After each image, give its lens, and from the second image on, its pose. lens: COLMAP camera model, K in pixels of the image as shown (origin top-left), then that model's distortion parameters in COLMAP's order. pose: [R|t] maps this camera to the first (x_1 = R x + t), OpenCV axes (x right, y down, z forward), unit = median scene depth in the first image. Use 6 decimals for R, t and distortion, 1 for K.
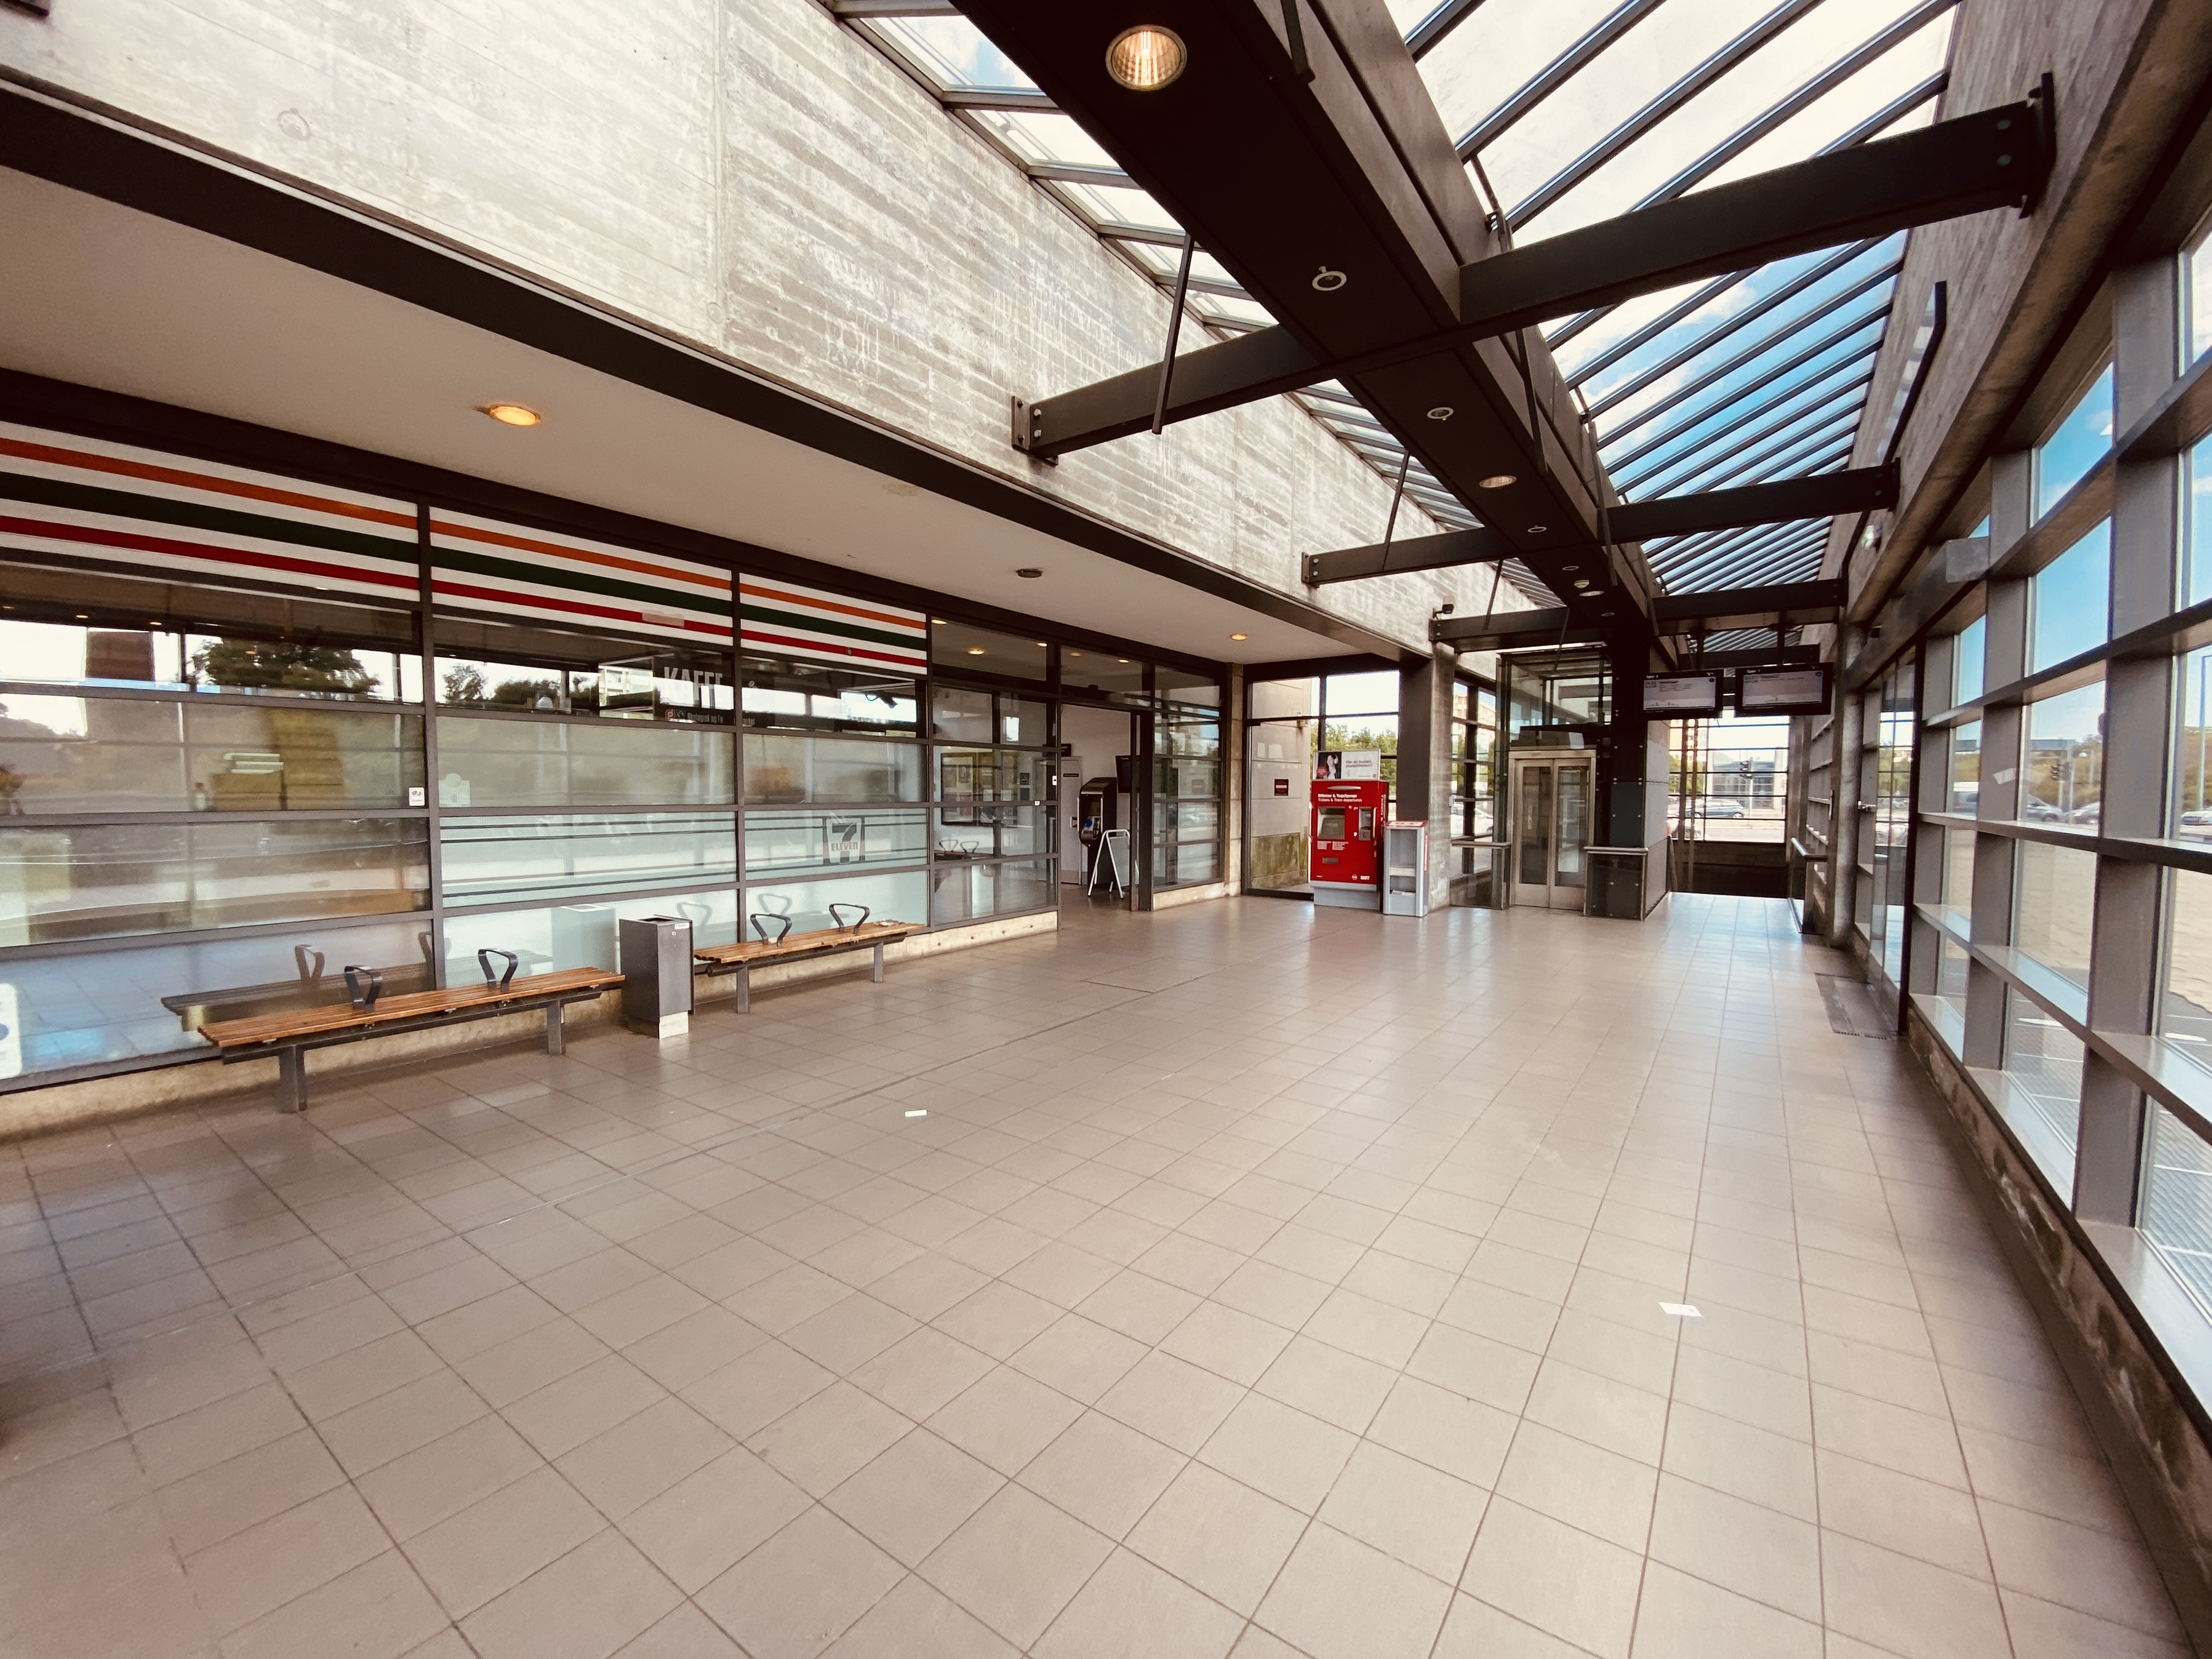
lens RADIAL K [[905.6, 0, 1106.0], [0, 905.6, 829.5], [0, 0, 1]] dist [0.012139, -0.015798]
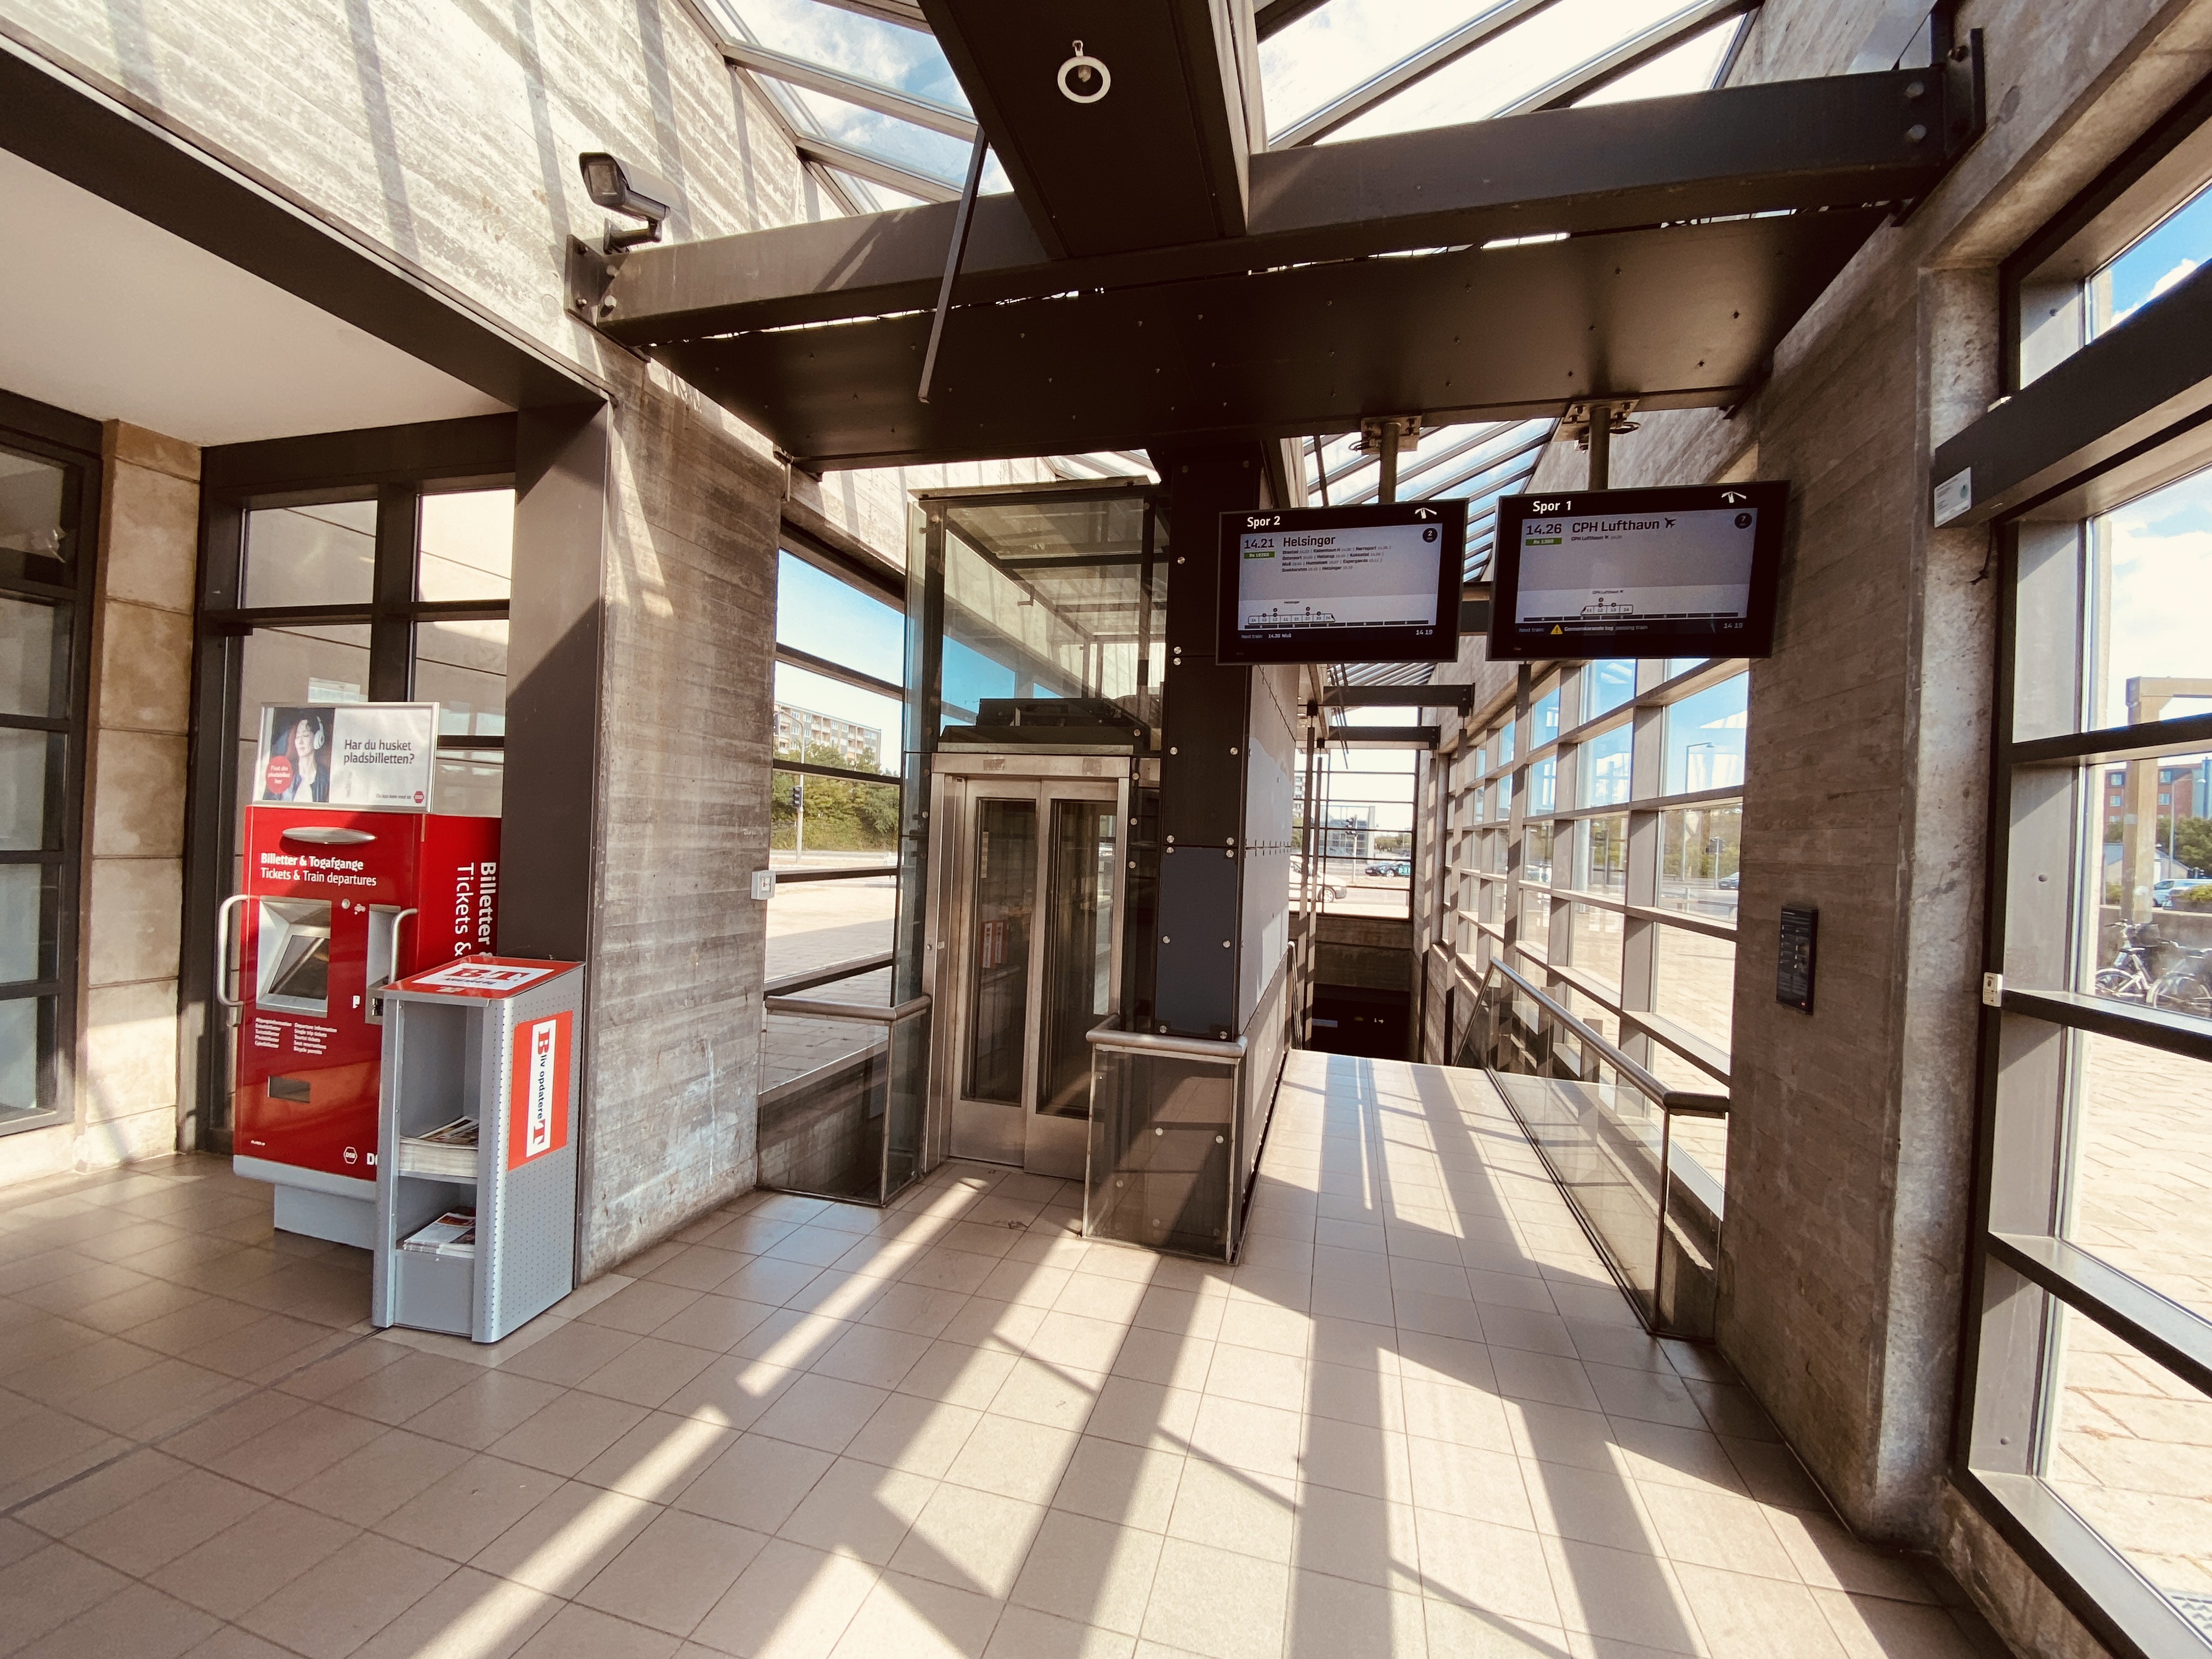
lens RADIAL K [[905.6, 0, 1106.0], [0, 905.6, 829.5], [0, 0, 1]] dist [0.012139, -0.015798]
pose [[0.933498, 0.037053, 0.356663, 0.372995], [-0.023505, 0.998831, -0.042247, -0.039051], [-0.357811, 0.031054, 0.933278, 0.615074]]
